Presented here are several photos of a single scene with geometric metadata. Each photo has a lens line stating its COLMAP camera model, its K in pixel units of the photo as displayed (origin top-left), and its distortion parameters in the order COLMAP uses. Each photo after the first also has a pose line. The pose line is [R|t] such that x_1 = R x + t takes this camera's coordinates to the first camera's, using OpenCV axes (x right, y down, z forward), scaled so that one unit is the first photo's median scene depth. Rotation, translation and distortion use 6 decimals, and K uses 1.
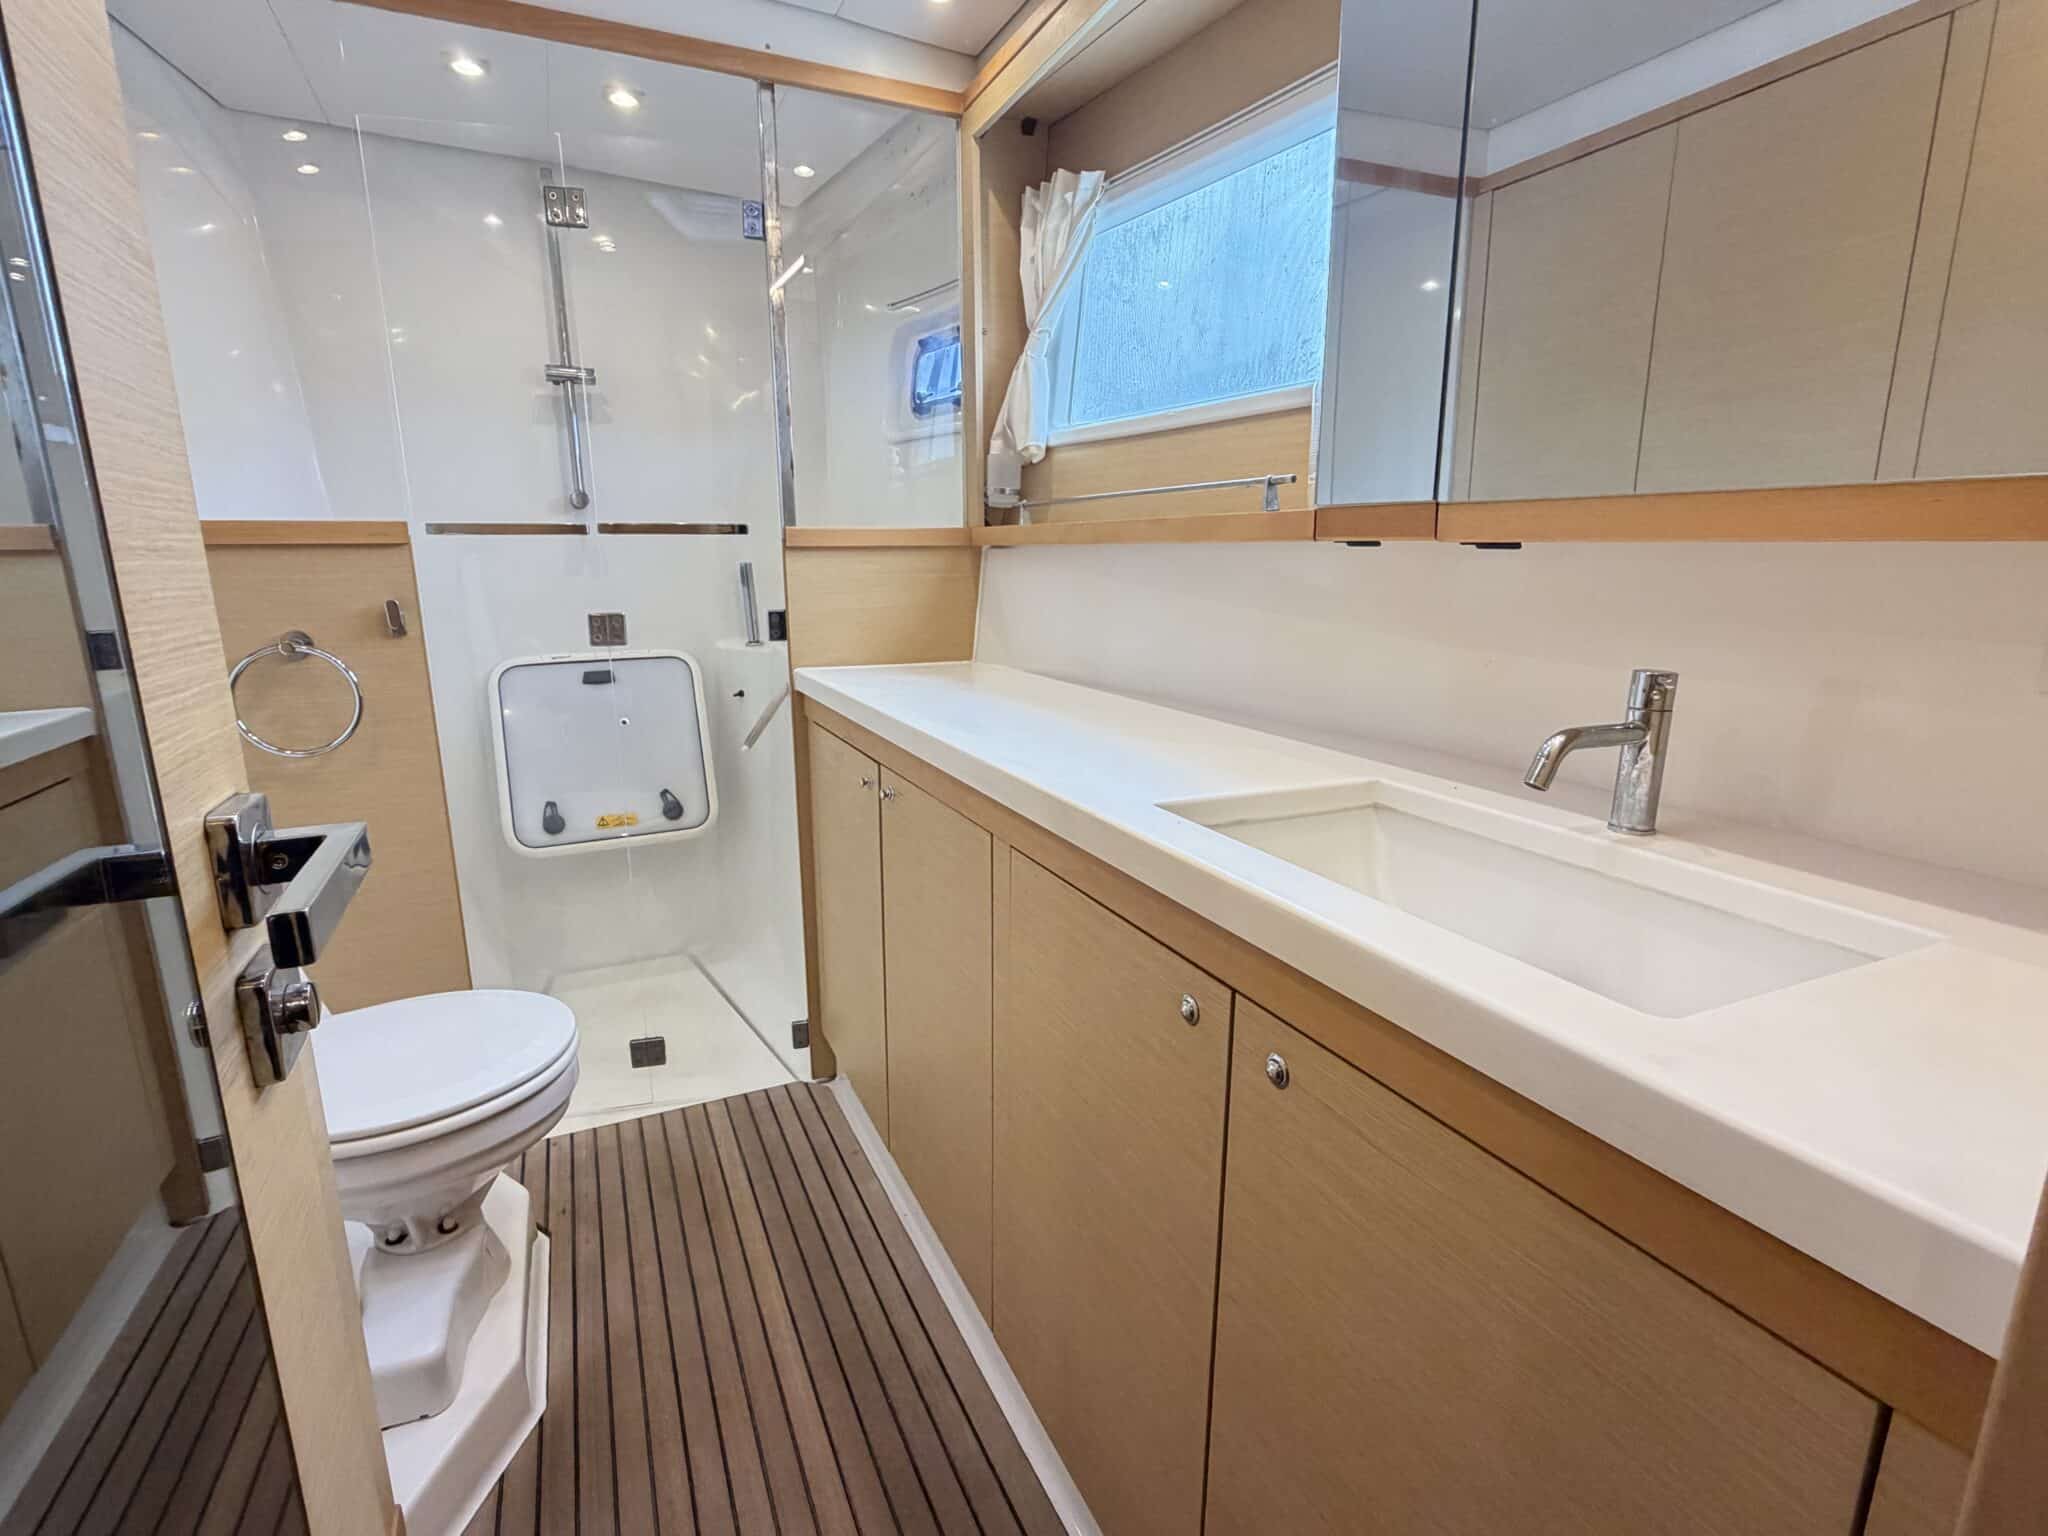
lens RADIAL K [[971.2, 0, 1009.0], [0, 971.2, 769.9], [0, 0, 1]] dist [0.005180, 0.000159]
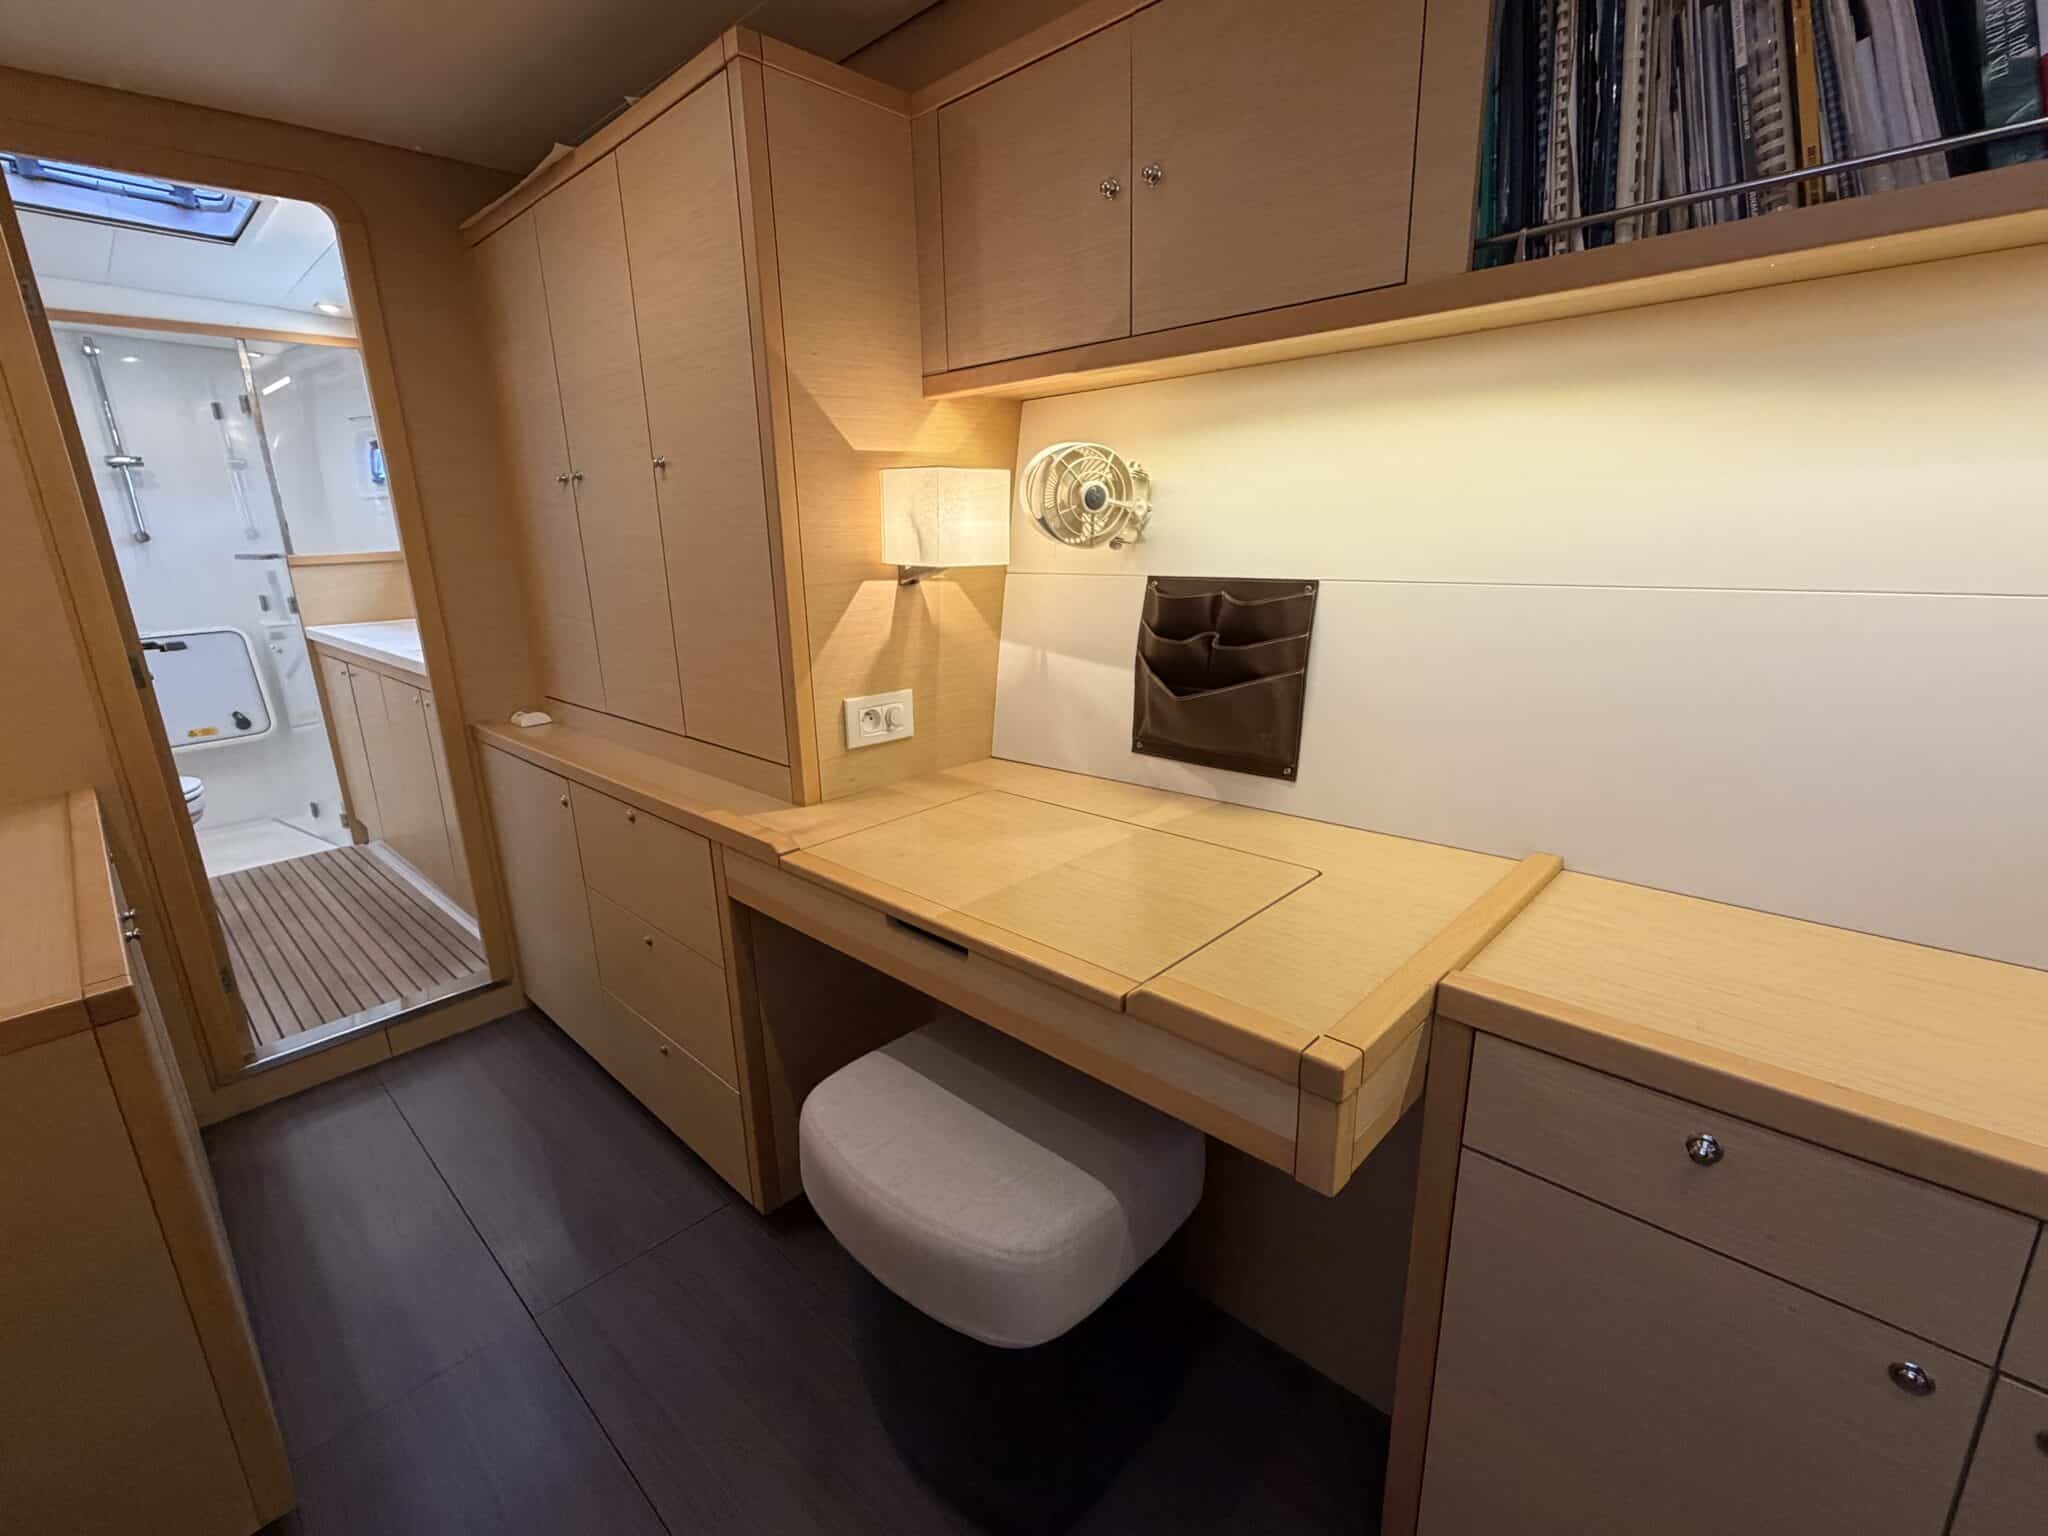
lens RADIAL K [[900.8, 0, 1024.5], [0, 900.8, 773.9], [0, 0, 1]] dist [-0.003071, -0.000394]
pose [[0.923677, -0.121682, 0.363339, 0.392433], [0.104894, 0.992313, 0.065663, 0.205131], [-0.368536, -0.022539, 0.929340, -1.133850]]
